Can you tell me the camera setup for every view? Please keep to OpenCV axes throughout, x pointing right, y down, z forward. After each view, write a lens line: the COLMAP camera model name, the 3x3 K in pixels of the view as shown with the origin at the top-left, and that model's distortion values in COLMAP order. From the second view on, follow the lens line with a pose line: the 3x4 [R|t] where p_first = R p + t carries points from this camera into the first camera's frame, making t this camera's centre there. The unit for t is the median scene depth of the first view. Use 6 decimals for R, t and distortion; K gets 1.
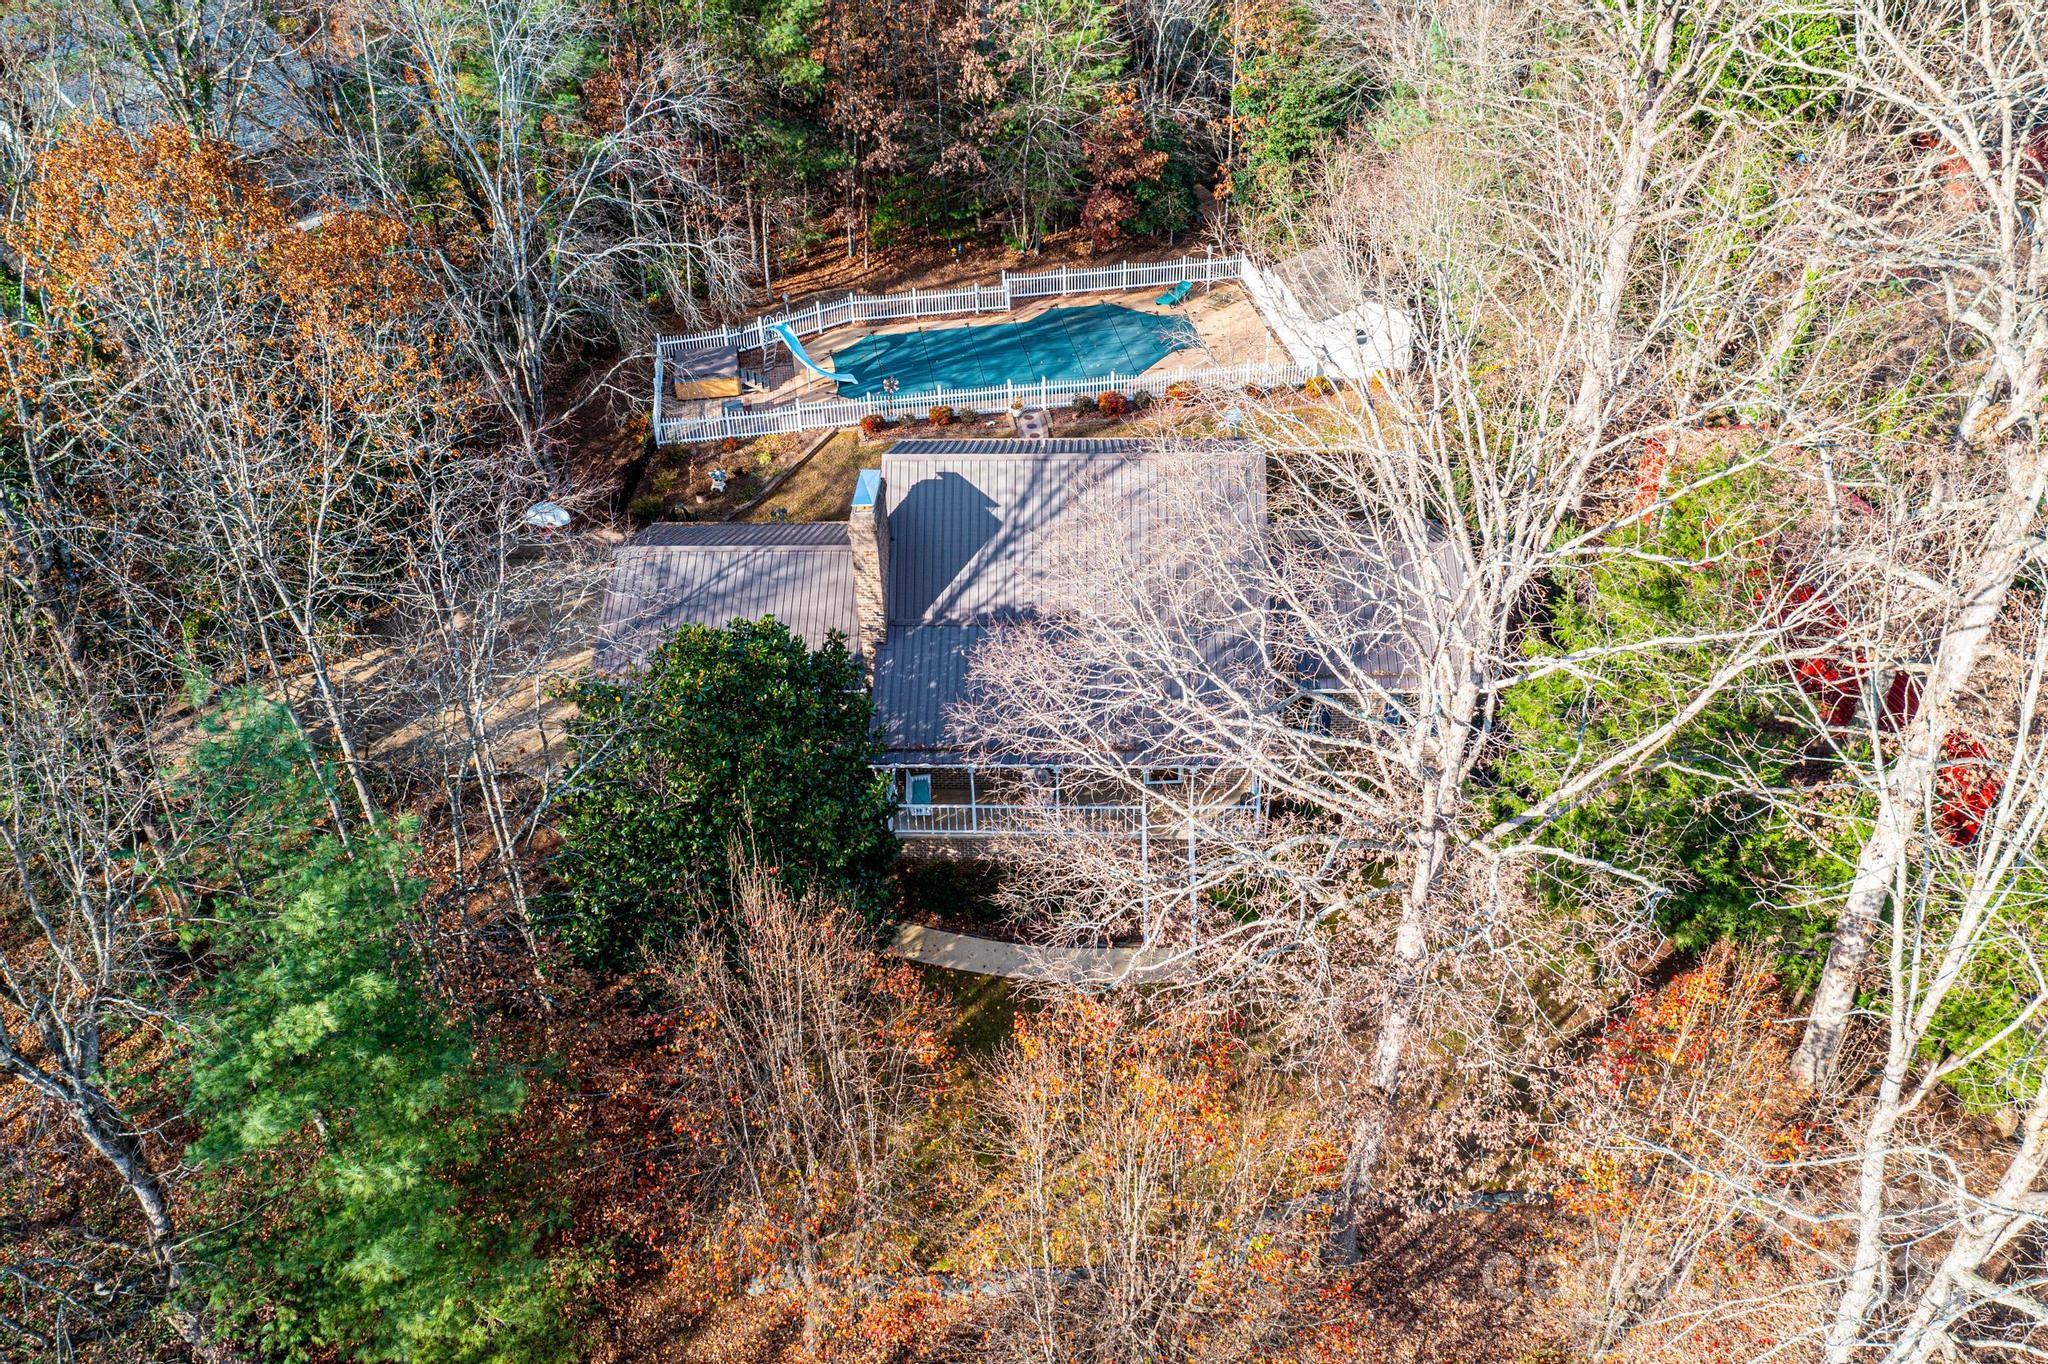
lens RADIAL K [[1602.5, 0, 1007.7], [0, 1602.5, 690.3], [0, 0, 1]] dist [-0.021704, 0.072680]
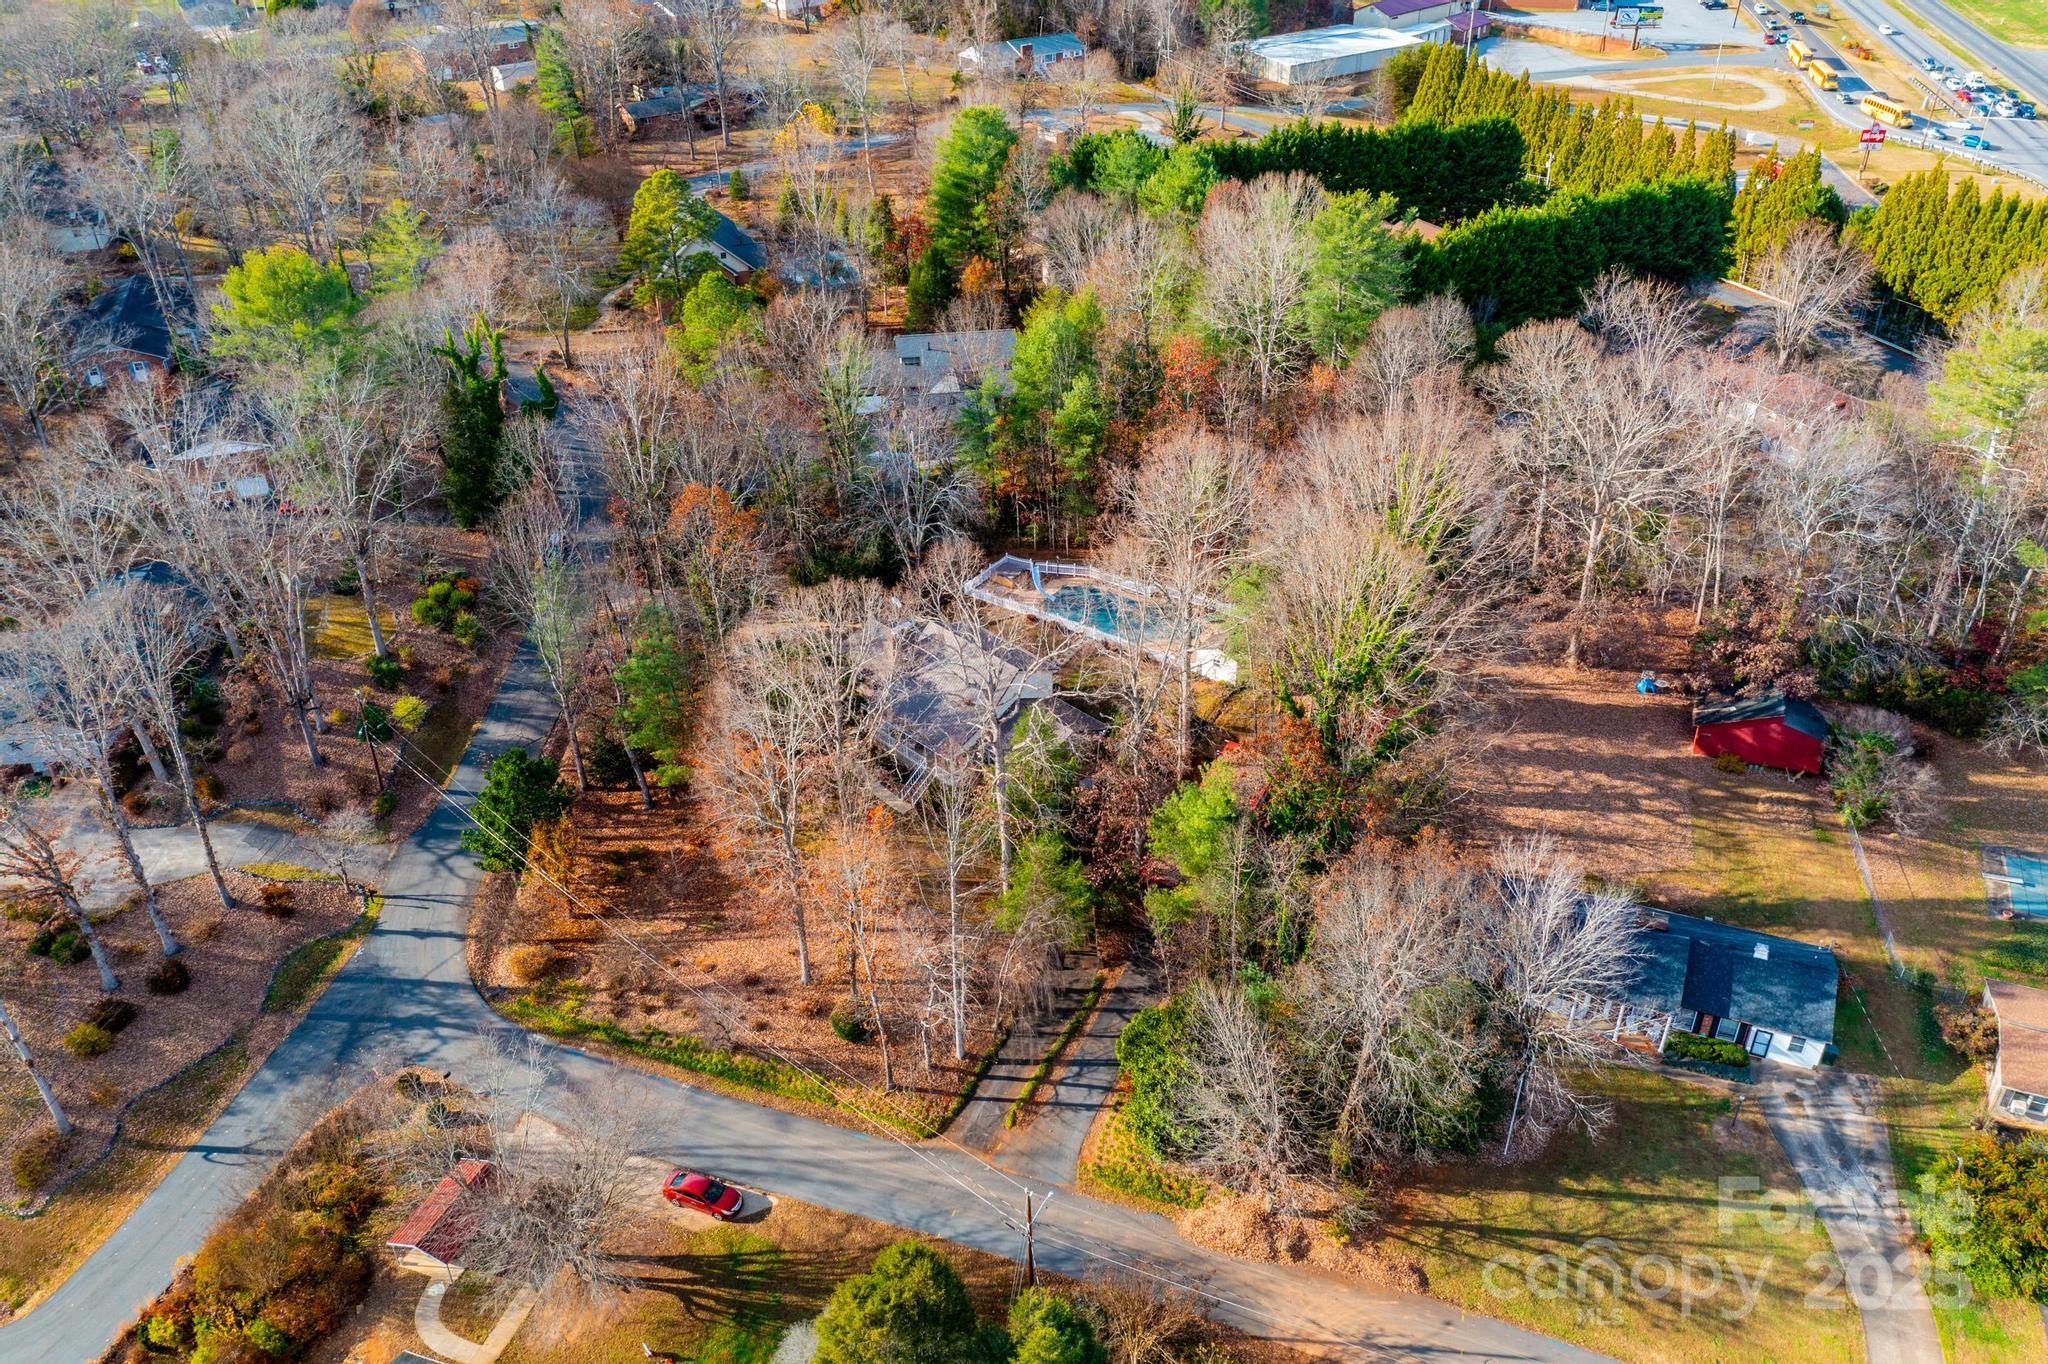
lens RADIAL K [[1593.7, 0, 1022.1], [0, 1593.7, 672.6], [0, 0, 1]] dist [0.007124, 0.012146]
pose [[0.717152, 0.381979, -0.582910, 1.298571], [-0.423523, 0.903118, 0.070751, -0.247386], [0.553462, 0.196137, 0.809450, -0.914956]]
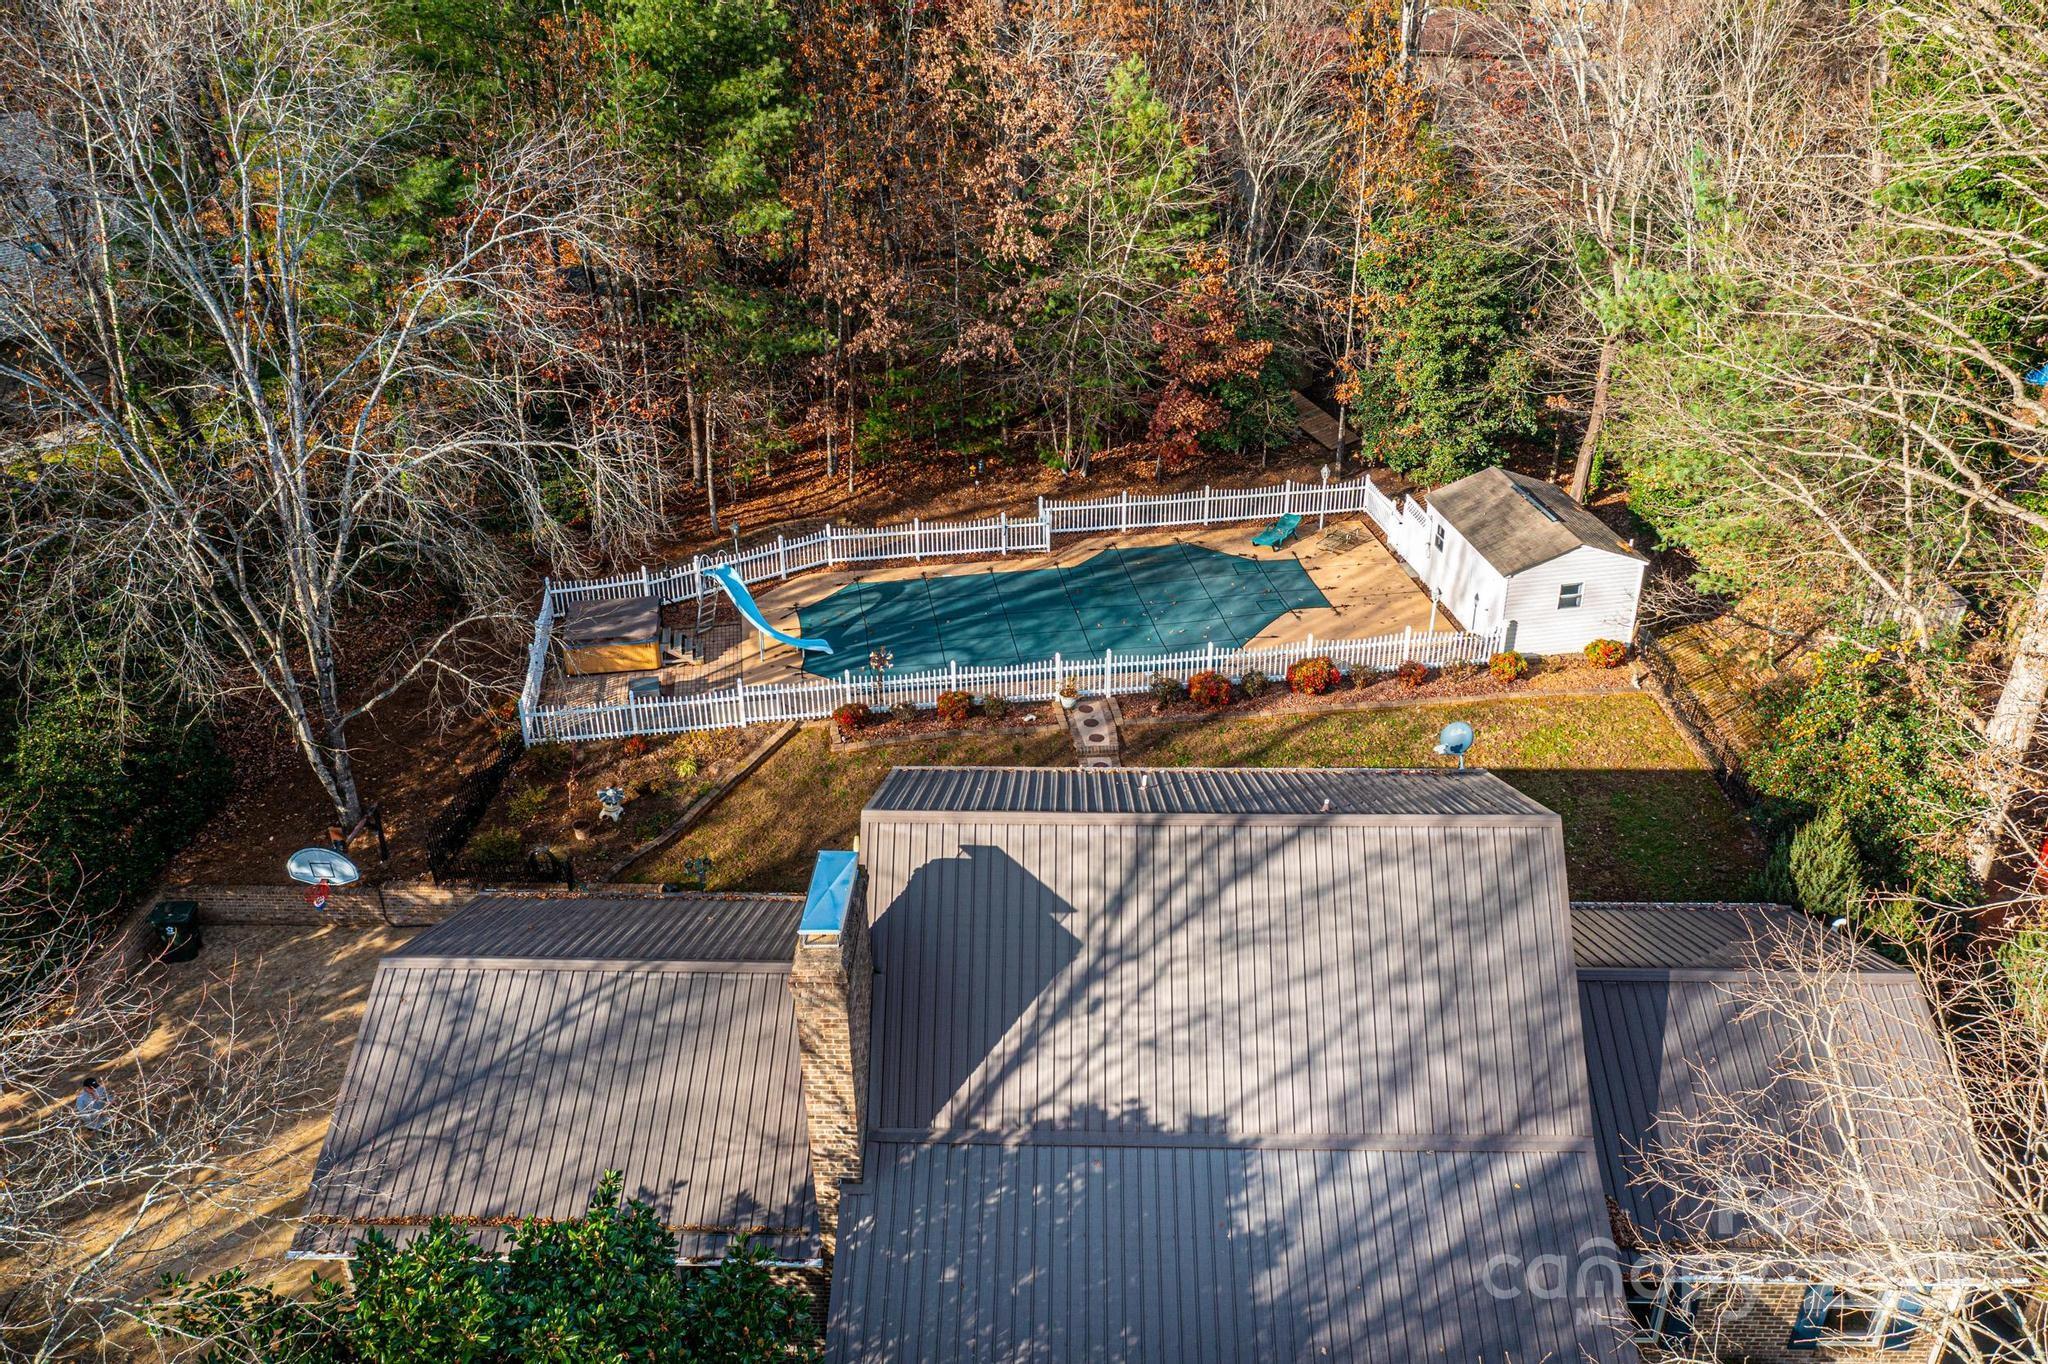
lens RADIAL K [[1613.3, 0, 1029.6], [0, 1613.3, 690.3], [0, 0, 1]] dist [0.007230, 0.002937]
pose [[0.999750, 0.010830, 0.019542, -0.023048], [-0.007949, 0.989852, -0.141882, -0.079707], [-0.020881, 0.141691, 0.989691, 0.320958]]
